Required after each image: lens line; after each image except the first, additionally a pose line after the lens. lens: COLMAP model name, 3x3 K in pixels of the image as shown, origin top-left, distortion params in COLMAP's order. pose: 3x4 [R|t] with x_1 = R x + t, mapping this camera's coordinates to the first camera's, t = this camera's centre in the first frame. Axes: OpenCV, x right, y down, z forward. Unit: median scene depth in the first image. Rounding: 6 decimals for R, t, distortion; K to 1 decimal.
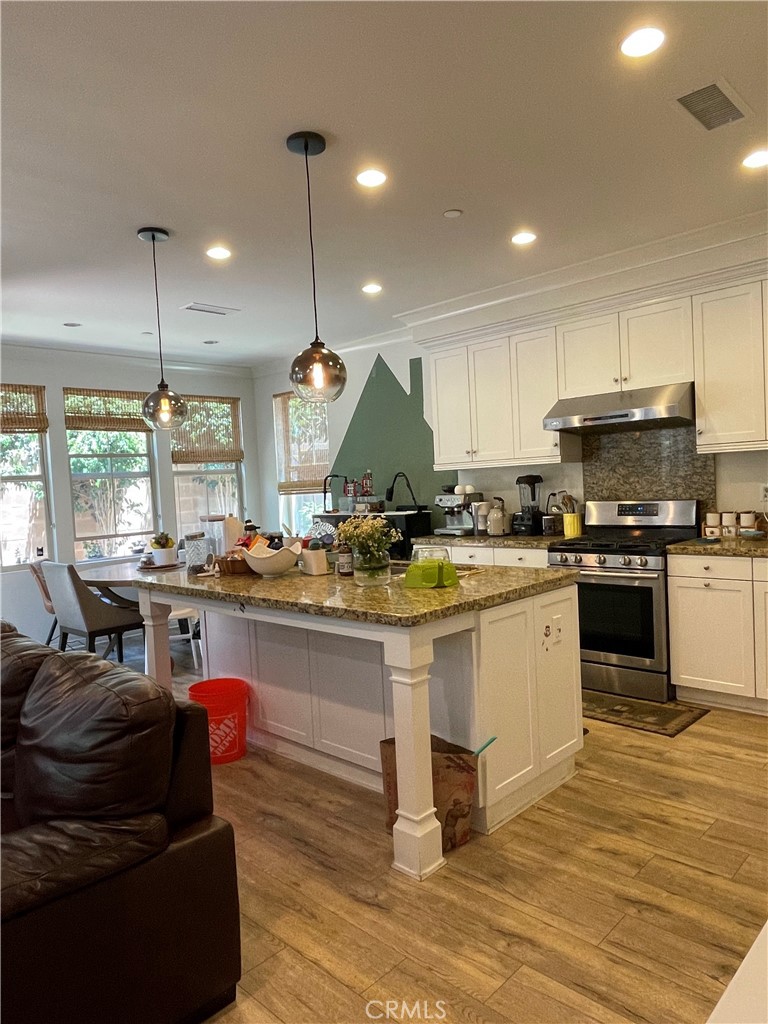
lens RADIAL K [[687.5, 0, 384.0], [0, 687.5, 512.0], [0, 0, 1]] dist [0.003888, 0.000400]
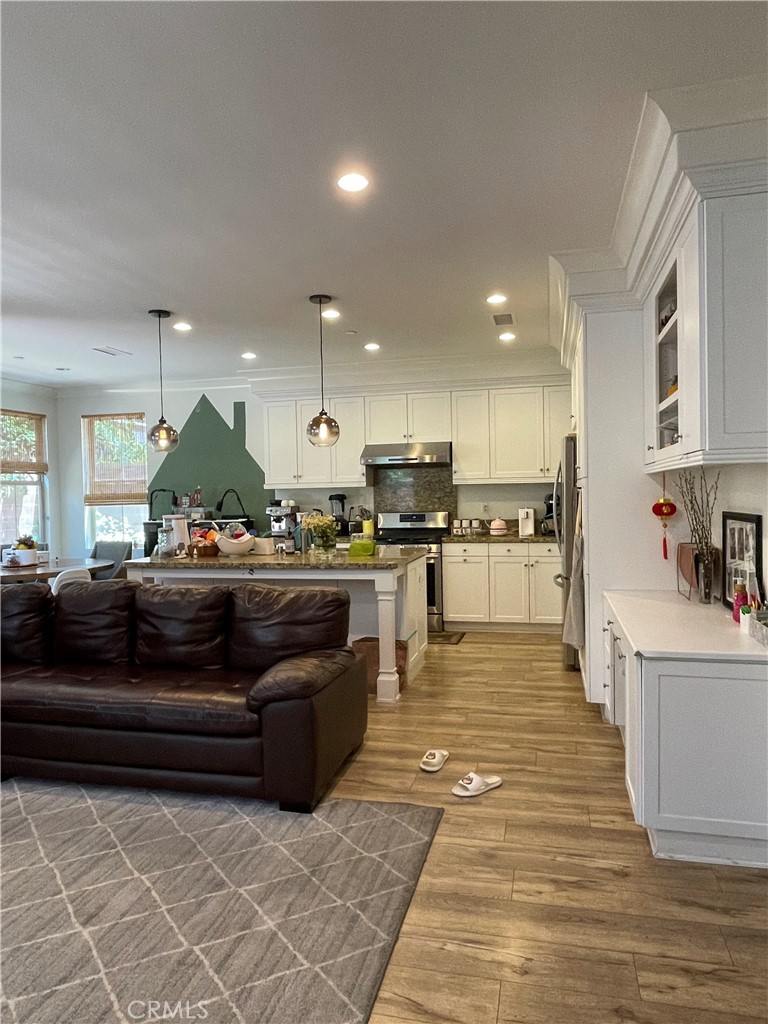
lens RADIAL K [[687.5, 0, 384.0], [0, 687.5, 512.0], [0, 0, 1]] dist [0.003888, 0.000400]
pose [[0.859883, 0.019153, 0.510132, -0.478913], [-0.001457, 0.999384, -0.035067, 0.037128], [-0.510490, 0.029410, 0.859381, -0.317047]]
